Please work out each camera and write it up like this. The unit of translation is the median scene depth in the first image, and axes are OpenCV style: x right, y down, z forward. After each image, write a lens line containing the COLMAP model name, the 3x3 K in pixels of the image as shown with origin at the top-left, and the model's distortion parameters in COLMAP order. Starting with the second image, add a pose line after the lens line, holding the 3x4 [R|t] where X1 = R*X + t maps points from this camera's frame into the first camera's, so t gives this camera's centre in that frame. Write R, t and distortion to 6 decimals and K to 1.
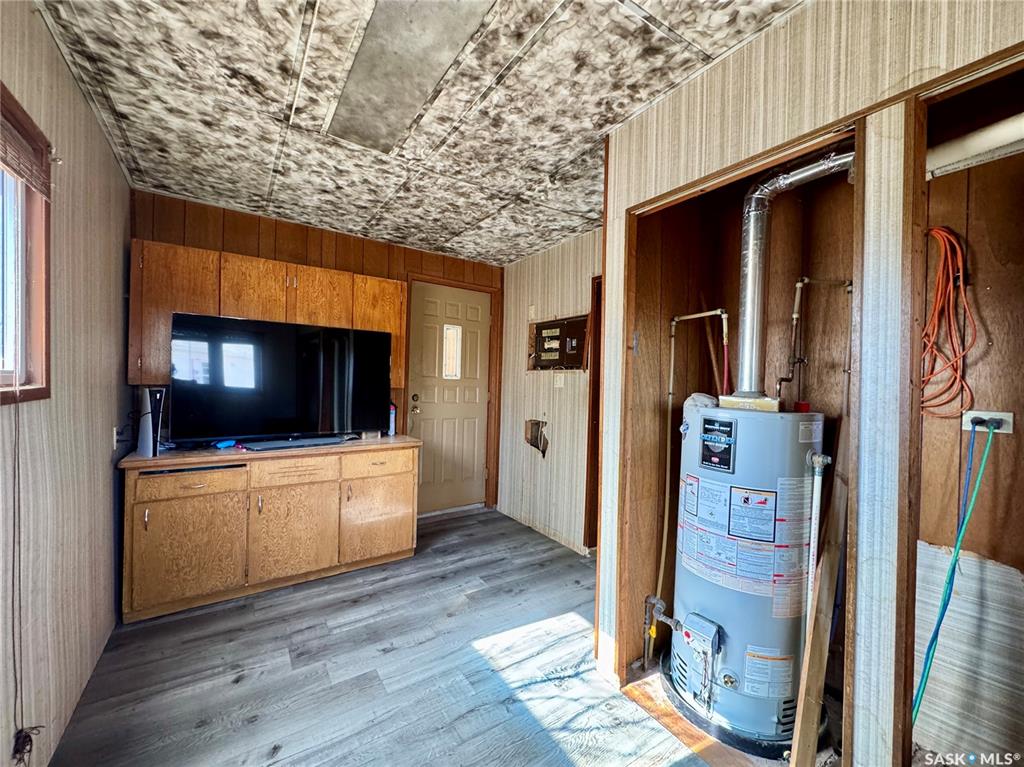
lens RADIAL K [[416.8, 0, 515.0], [0, 416.8, 384.0], [0, 0, 1]] dist [-0.000003, -0.000904]
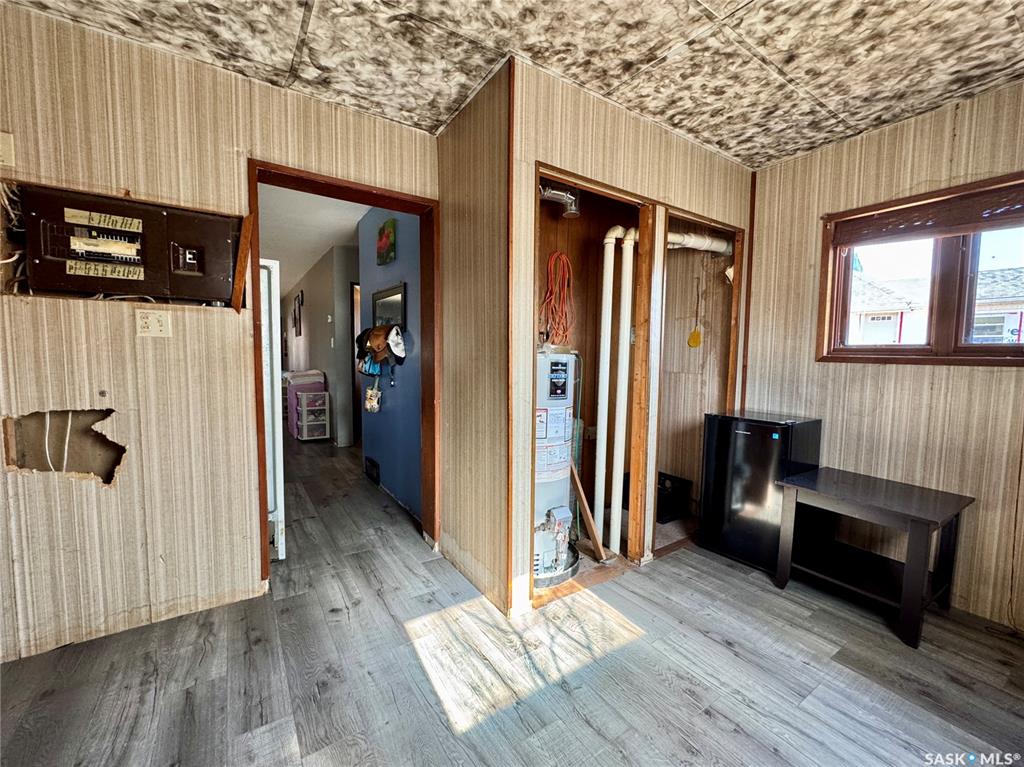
lens RADIAL K [[416.8, 0, 513.5], [0, 416.8, 384.4], [0, 0, 1]] dist [-0.000003, -0.000904]
pose [[-0.002317, -0.098991, 0.995086, -0.525184], [-0.006551, 0.995068, 0.098974, 0.015040], [-0.999976, -0.006290, -0.002954, 0.696847]]
